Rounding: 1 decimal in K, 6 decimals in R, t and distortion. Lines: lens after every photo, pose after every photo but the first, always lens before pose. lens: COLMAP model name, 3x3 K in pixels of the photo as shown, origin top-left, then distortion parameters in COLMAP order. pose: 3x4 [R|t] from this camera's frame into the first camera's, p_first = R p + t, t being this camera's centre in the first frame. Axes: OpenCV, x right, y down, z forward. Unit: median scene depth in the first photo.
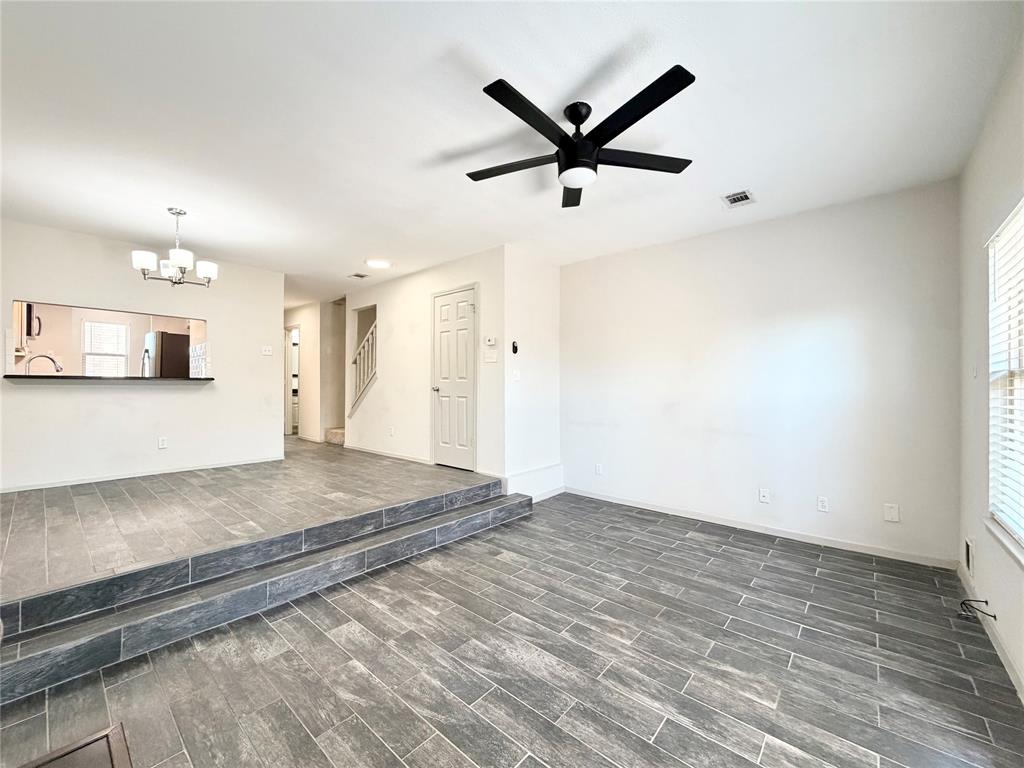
lens RADIAL K [[408.1, 0, 510.6], [0, 408.1, 385.3], [0, 0, 1]] dist [0.001351, -0.000421]
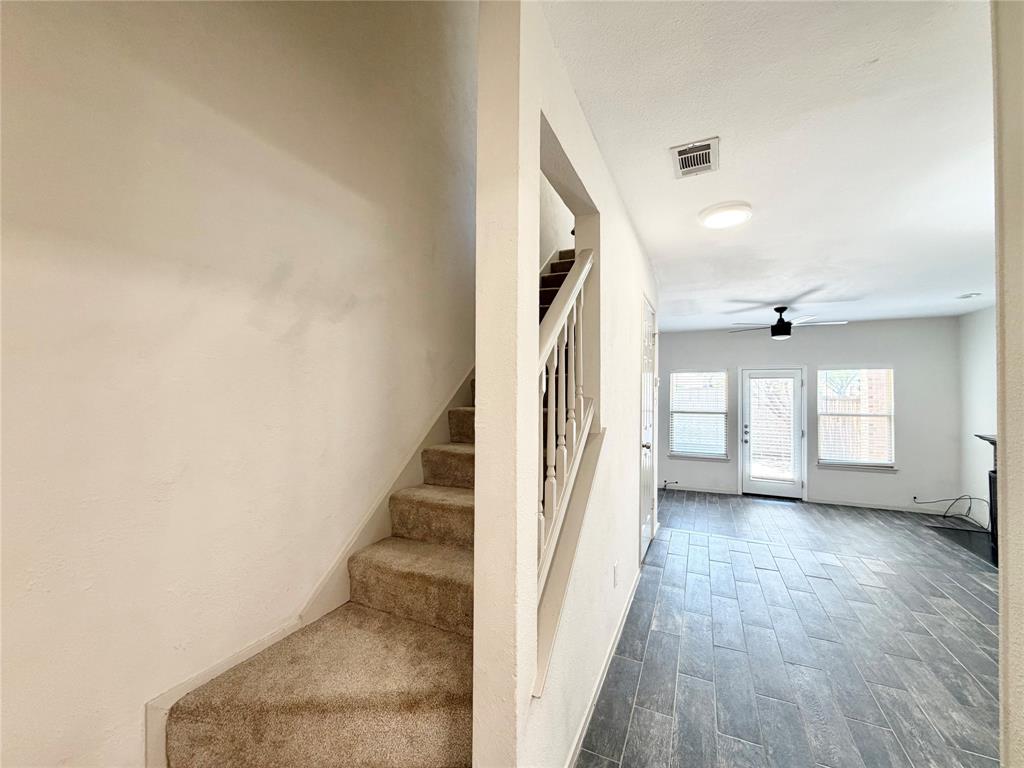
lens RADIAL K [[408.1, 0, 509.9], [0, 408.1, 383.8], [0, 0, 1]] dist [0.001351, -0.000421]
pose [[-0.271920, 0.017004, 0.962170, -1.173038], [-0.016687, 0.999610, -0.022381, -0.109899], [-0.962175, -0.022141, -0.271530, 2.200008]]
